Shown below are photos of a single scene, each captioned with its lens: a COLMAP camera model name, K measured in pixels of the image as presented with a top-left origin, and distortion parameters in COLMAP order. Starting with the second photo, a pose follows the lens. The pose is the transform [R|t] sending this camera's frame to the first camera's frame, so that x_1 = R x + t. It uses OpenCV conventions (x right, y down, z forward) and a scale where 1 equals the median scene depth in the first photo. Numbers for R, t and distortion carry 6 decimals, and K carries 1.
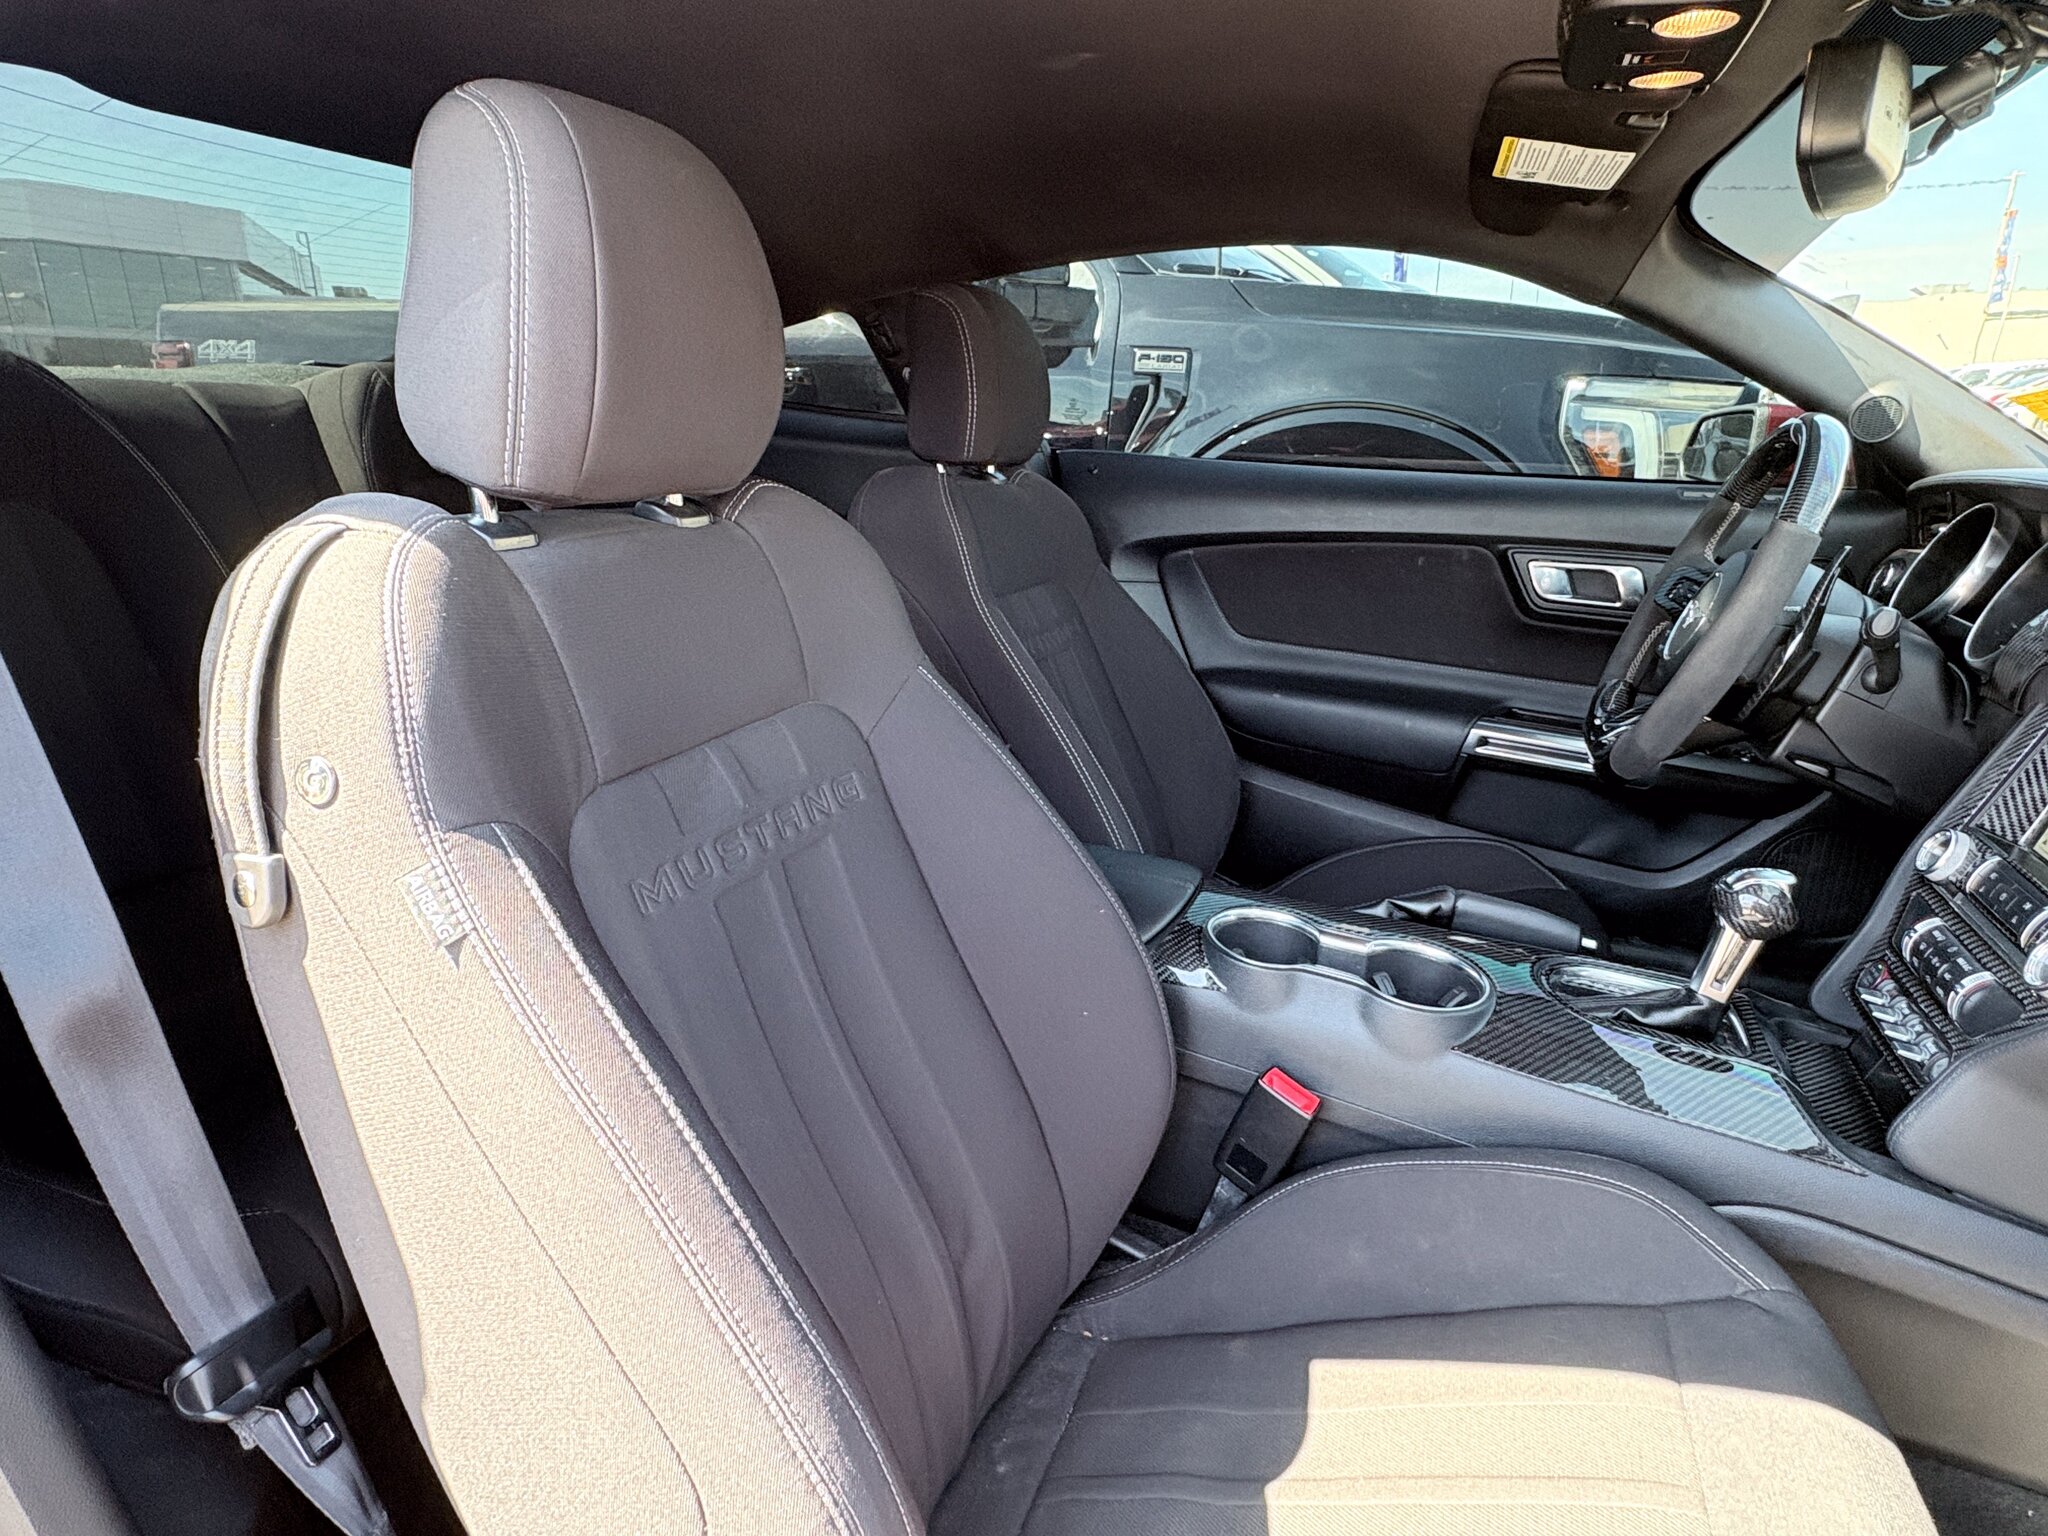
lens RADIAL K [[1191.8, 0, 1026.1], [0, 1191.8, 765.8], [0, 0, 1]] dist [0.005374, 0.001803]
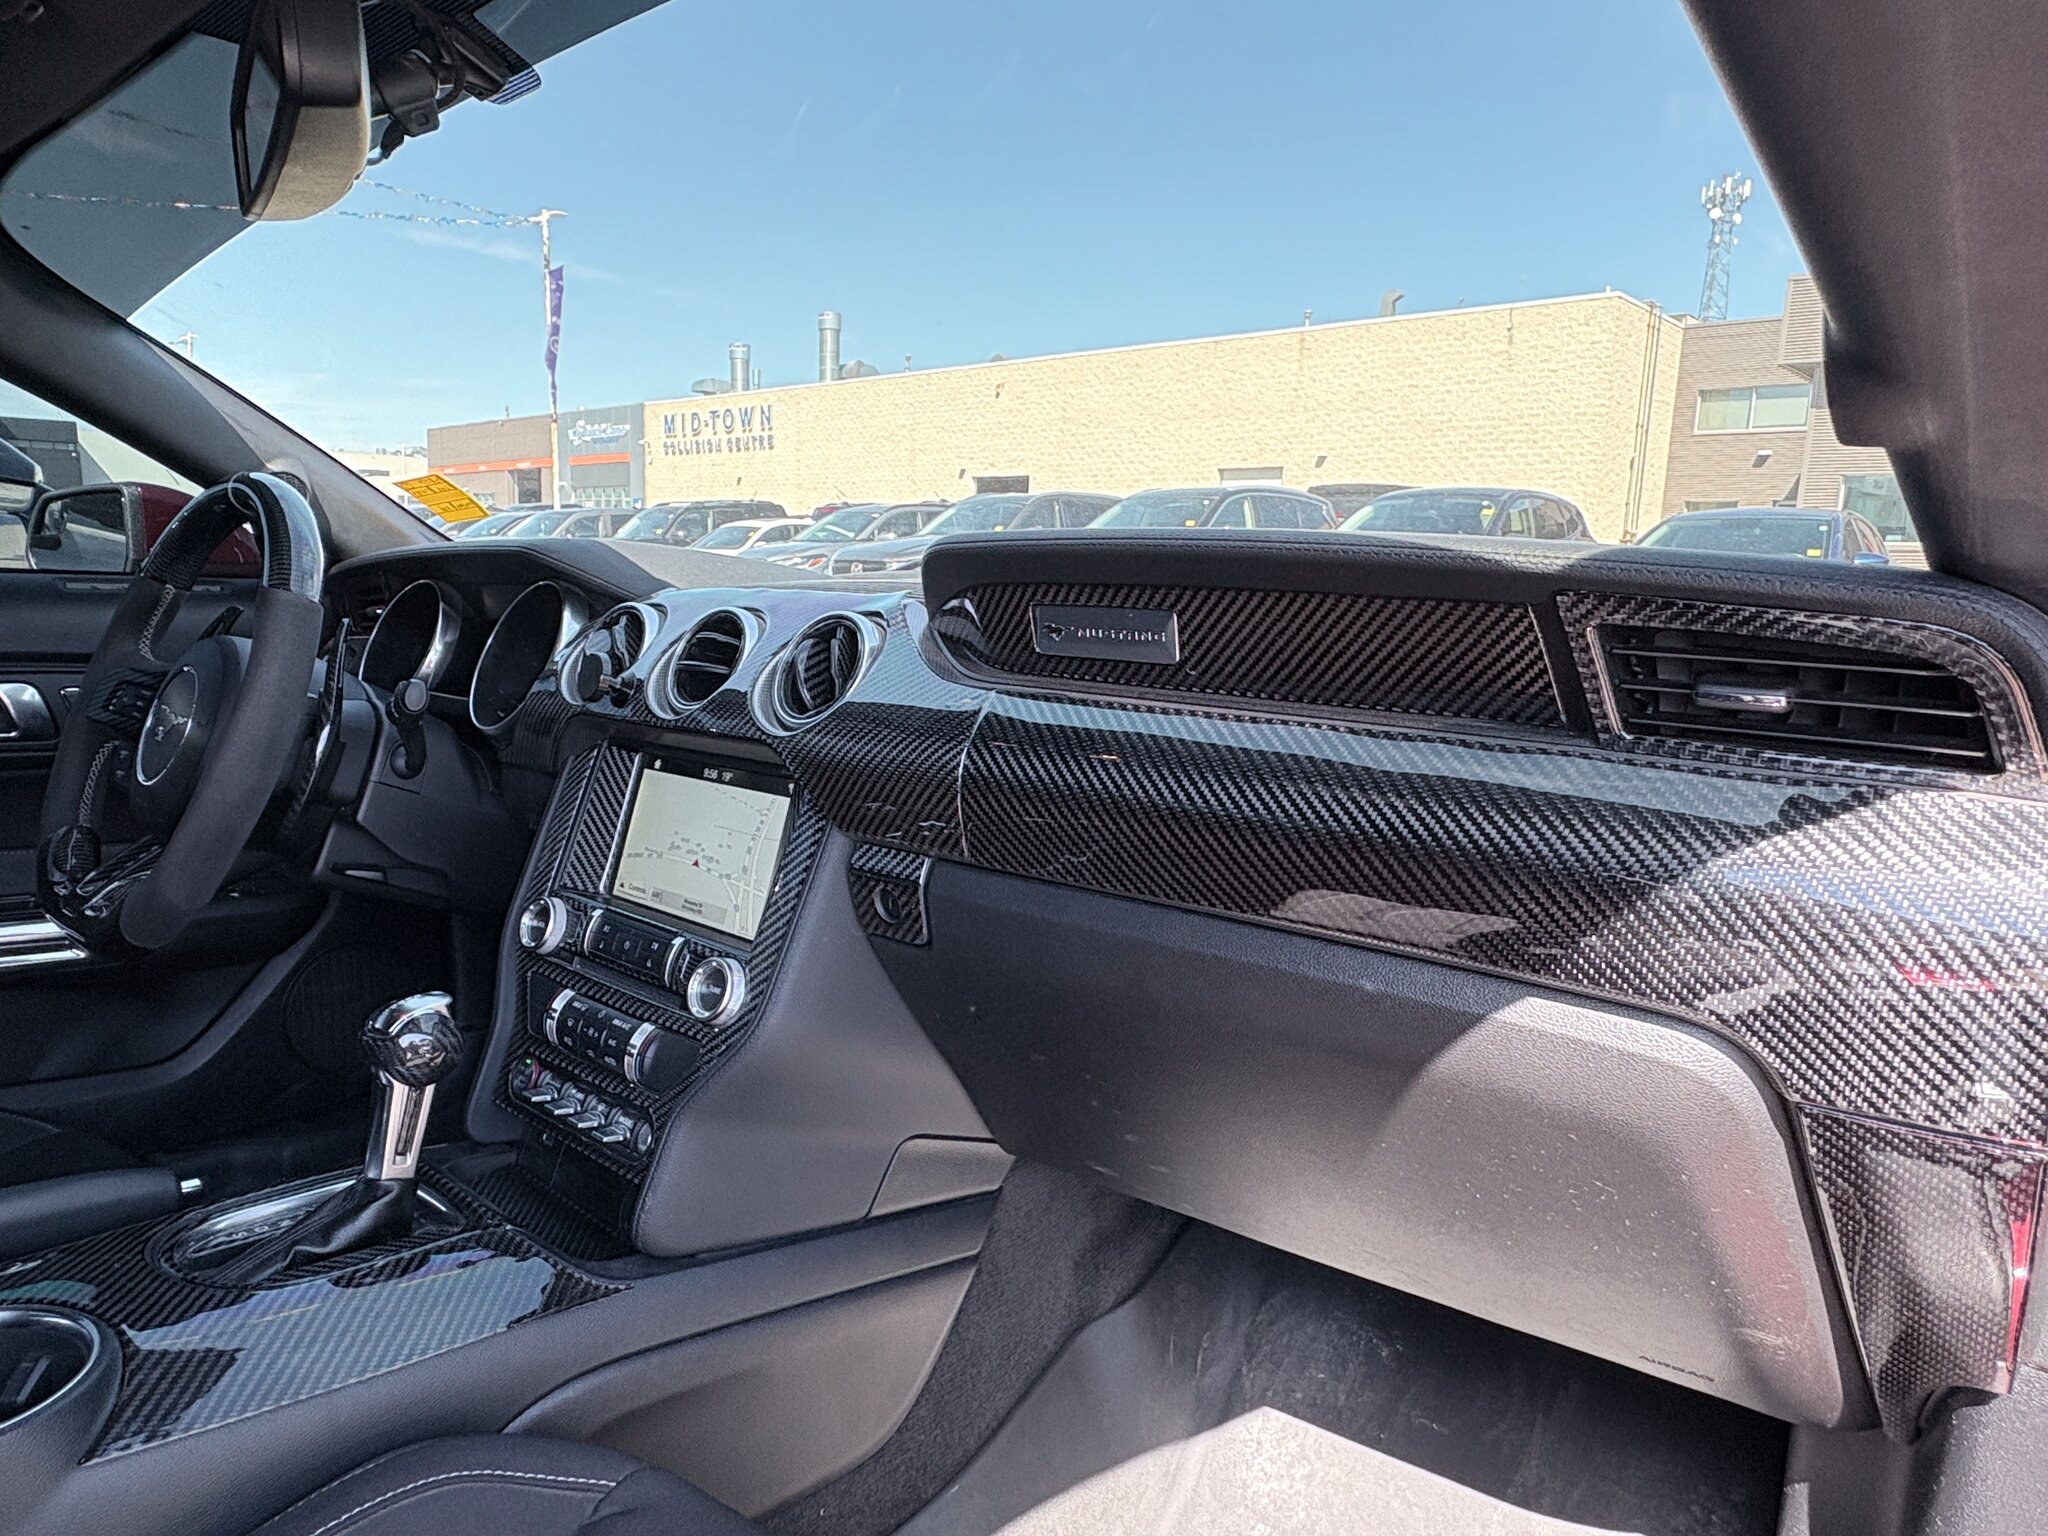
lens RADIAL K [[1272.4, 0, 1019.1], [0, 1272.4, 750.7], [0, 0, 1]] dist [0.017511, 0.000516]
pose [[0.377322, -0.145604, 0.914564, 0.003097], [0.254371, 0.965873, 0.048827, -0.012976], [-0.890462, 0.214215, 0.401483, 0.240336]]
